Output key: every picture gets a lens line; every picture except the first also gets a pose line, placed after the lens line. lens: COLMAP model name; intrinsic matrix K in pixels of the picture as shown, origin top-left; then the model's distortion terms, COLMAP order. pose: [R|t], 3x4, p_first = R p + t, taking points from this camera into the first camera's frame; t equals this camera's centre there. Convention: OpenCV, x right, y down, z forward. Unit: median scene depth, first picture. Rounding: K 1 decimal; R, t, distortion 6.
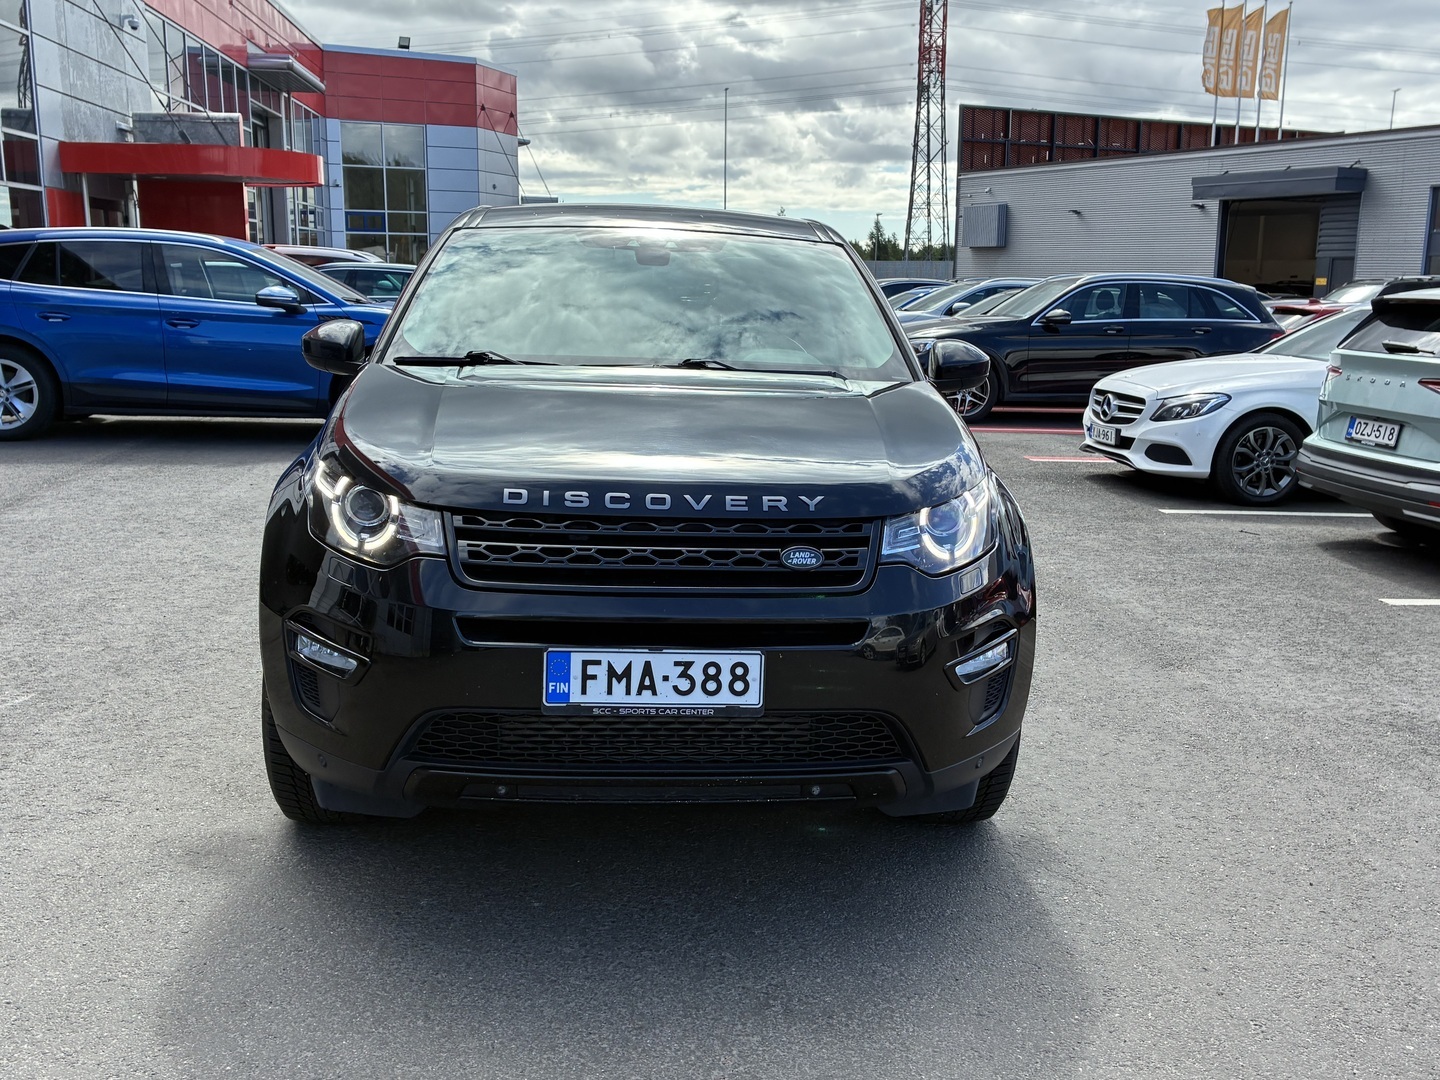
lens RADIAL K [[1376.2, 0, 735.2], [0, 1376.2, 508.8], [0, 0, 1]] dist [0.025031, 0.001638]
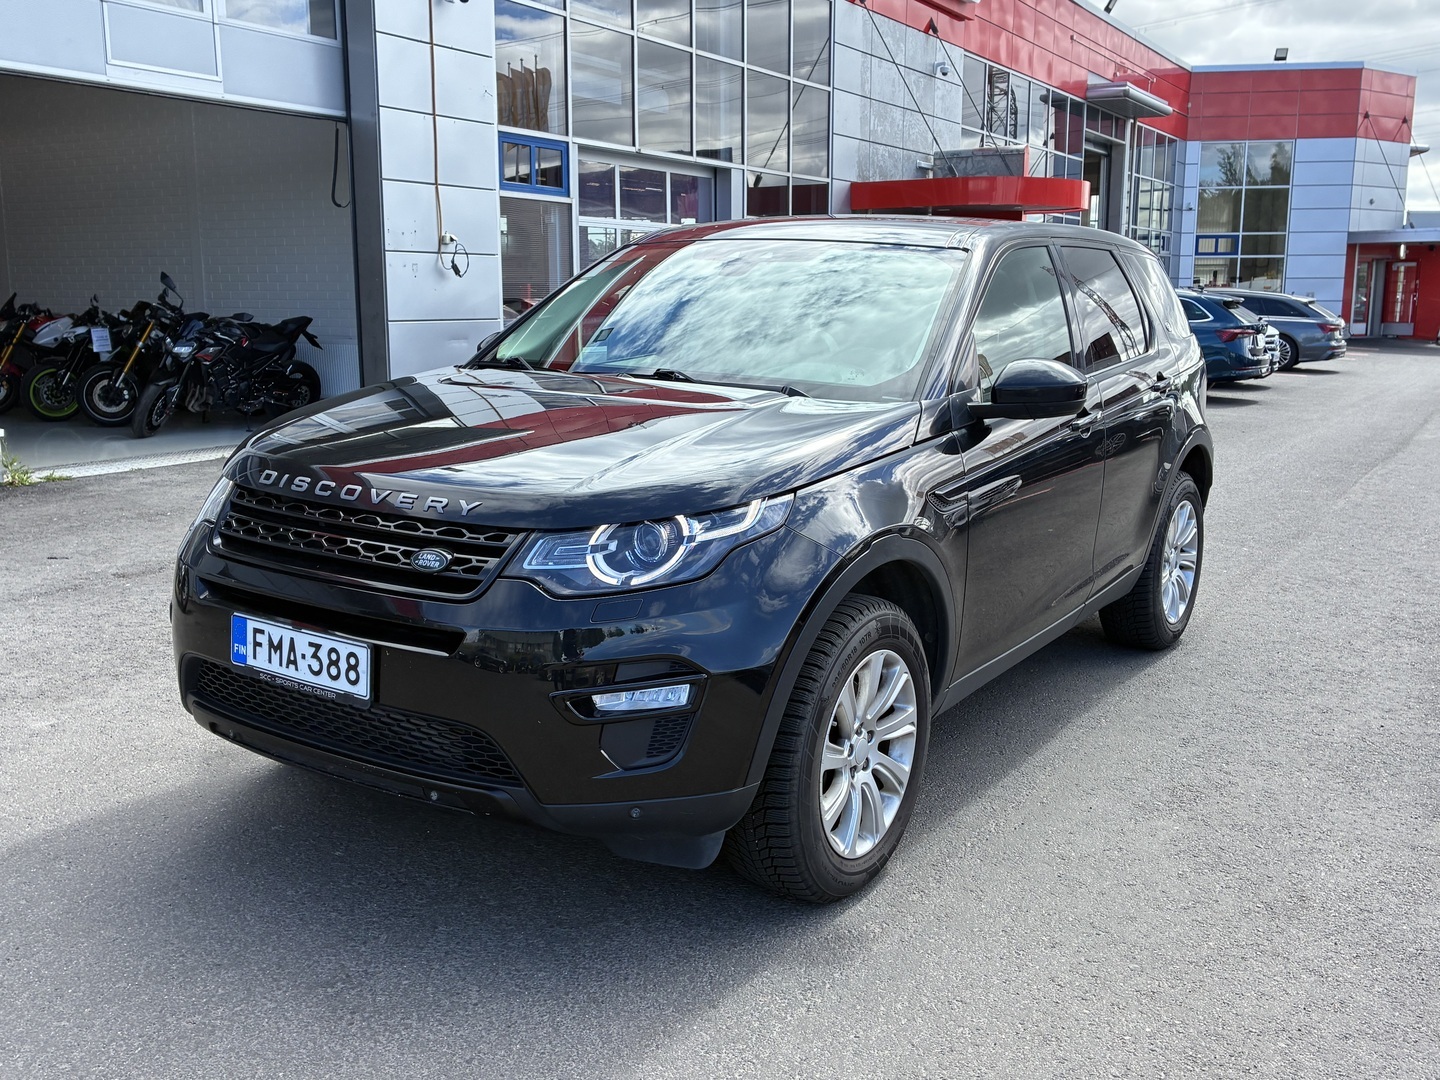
lens RADIAL K [[1368.7, 0, 733.0], [0, 1368.7, 533.0], [0, 0, 1]] dist [0.029162, -0.006701]
pose [[0.789283, 0.099742, -0.605875, 0.560509], [-0.100504, 0.994397, 0.032775, -0.026658], [0.605749, 0.035024, 0.794885, 0.233175]]
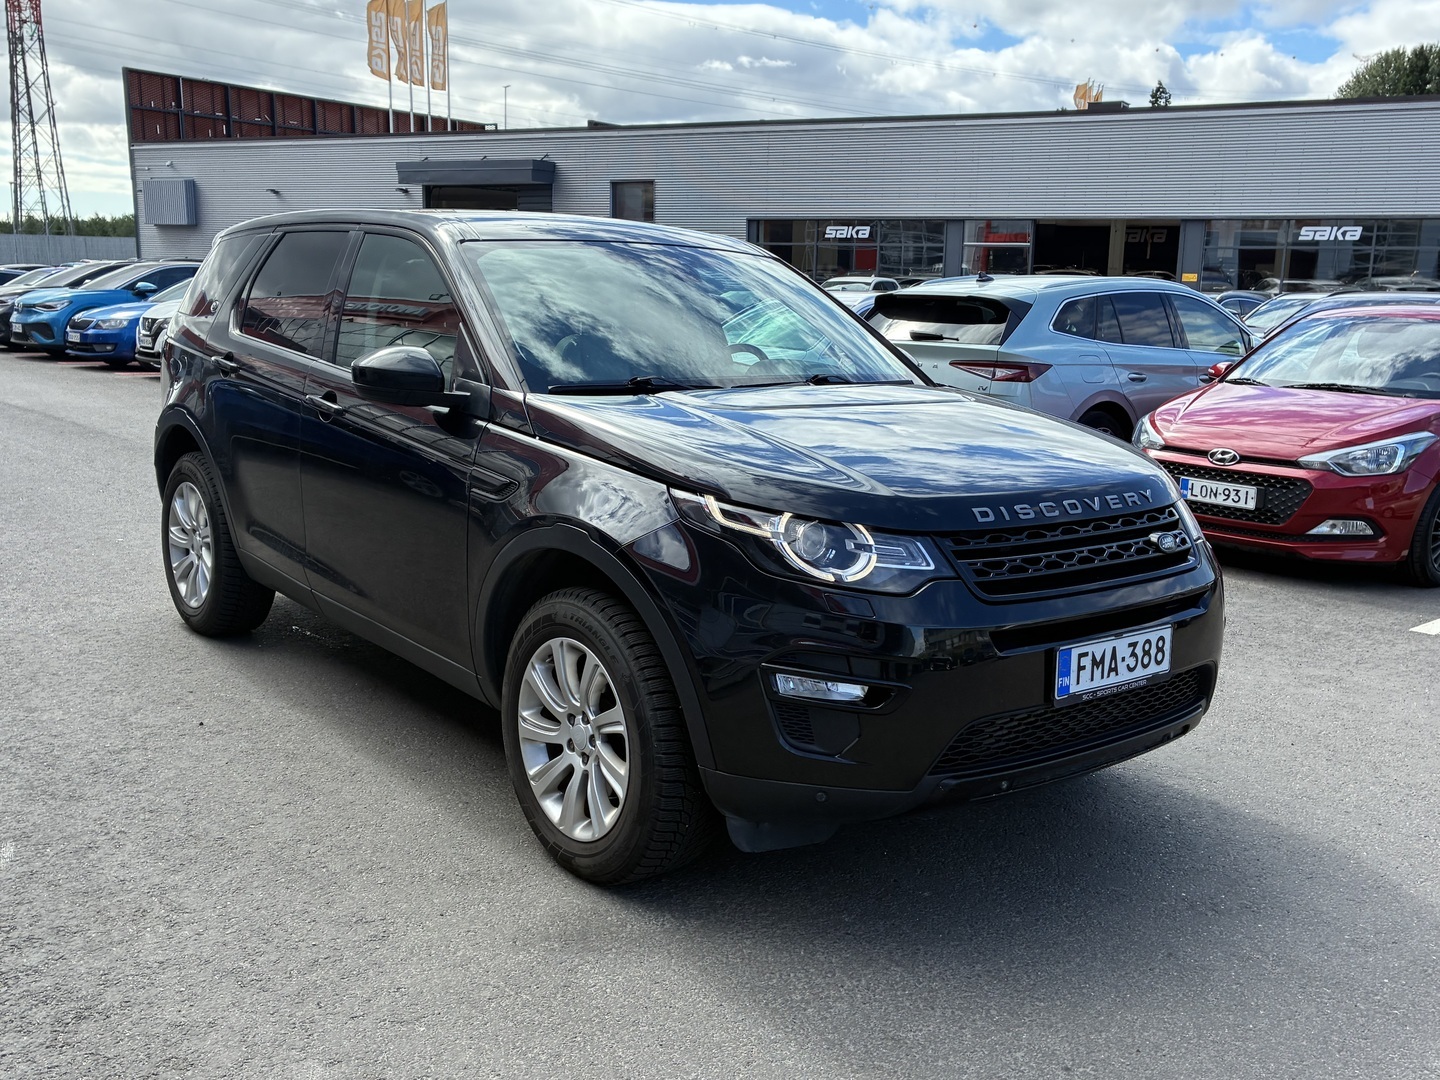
lens RADIAL K [[1368.7, 0, 733.0], [0, 1368.7, 533.0], [0, 0, 1]] dist [0.029162, -0.006701]
pose [[0.829388, -0.106029, 0.548520, -0.623743], [0.088111, 0.994363, 0.058982, -0.052290], [-0.551681, -0.000588, 0.834055, 0.145433]]
